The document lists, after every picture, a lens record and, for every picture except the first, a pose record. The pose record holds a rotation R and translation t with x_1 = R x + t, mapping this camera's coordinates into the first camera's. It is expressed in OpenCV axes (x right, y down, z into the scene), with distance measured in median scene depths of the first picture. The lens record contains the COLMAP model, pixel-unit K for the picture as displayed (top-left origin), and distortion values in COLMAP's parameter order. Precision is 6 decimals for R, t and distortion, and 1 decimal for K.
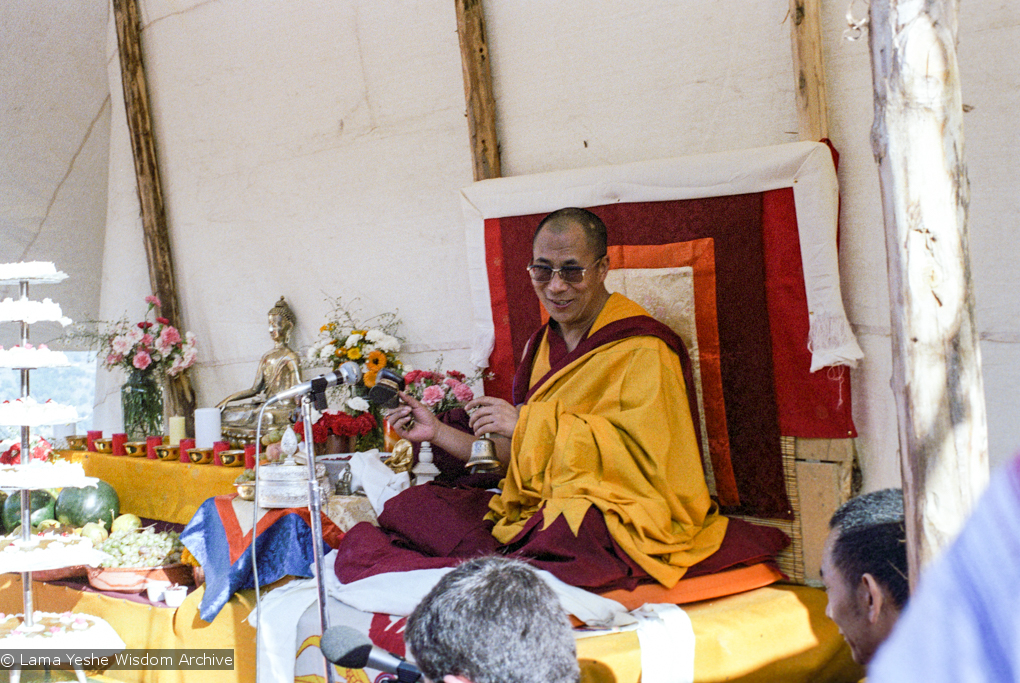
lens RADIAL K [[1709.1, 0, 475.4], [0, 1709.1, 326.8], [0, 0, 1]] dist [-0.126097, 0.000000]
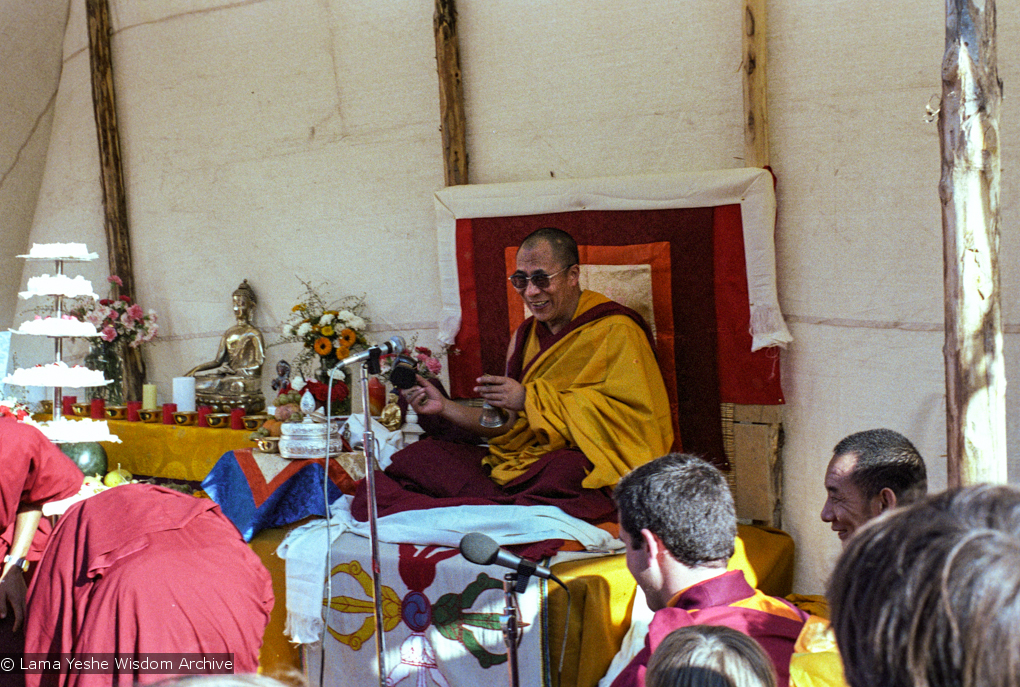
lens RADIAL K [[1728.8, 0, 500.0], [0, 1728.8, 334.8], [0, 0, 1]] dist [-0.110057, 0.000000]
pose [[0.985432, 0.021484, 0.168708, -0.163887], [-0.023110, 0.999703, 0.007681, 0.007124], [-0.168493, -0.011467, 0.985636, -0.180386]]
